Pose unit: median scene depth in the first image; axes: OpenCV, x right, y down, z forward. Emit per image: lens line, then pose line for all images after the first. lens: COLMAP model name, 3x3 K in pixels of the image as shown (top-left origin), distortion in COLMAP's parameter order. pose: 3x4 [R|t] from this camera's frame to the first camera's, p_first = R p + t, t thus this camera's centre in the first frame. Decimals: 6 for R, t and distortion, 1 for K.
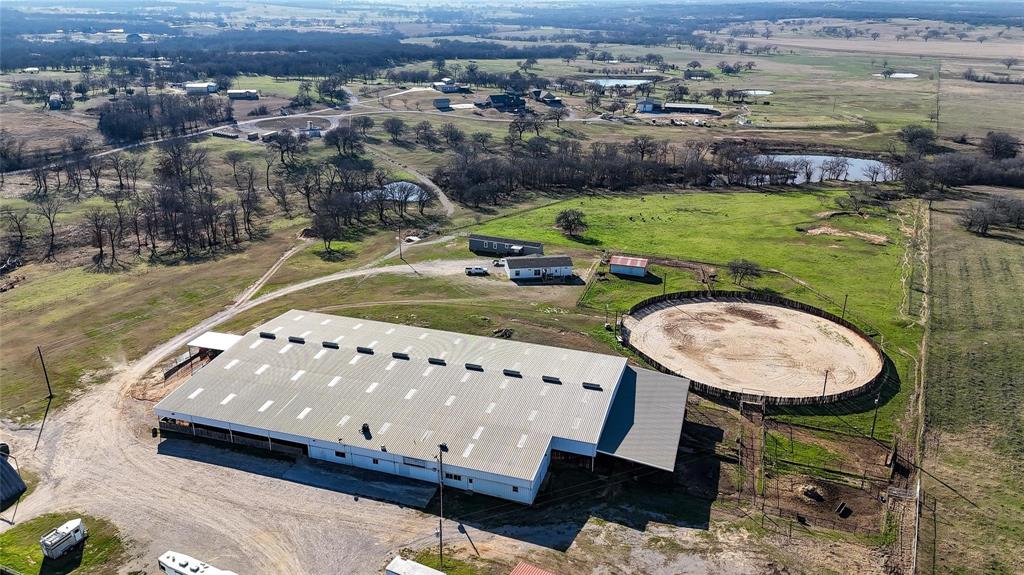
lens RADIAL K [[761.1, 0, 512.0], [0, 761.1, 287.5], [0, 0, 1]] dist [0.087261, -0.089971]
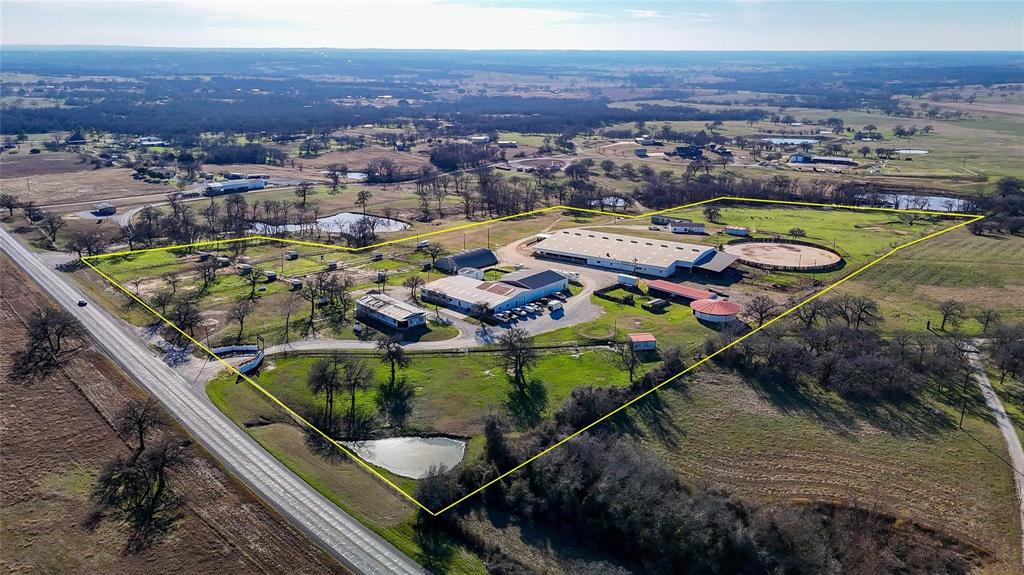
lens RADIAL K [[761.1, 0, 512.0], [0, 761.1, 287.5], [0, 0, 1]] dist [0.087261, -0.089971]
pose [[0.968649, 0.066316, -0.239417, 0.030615], [-0.083536, 0.994543, -0.062496, 0.108758], [0.233966, 0.080536, 0.968903, -0.378878]]
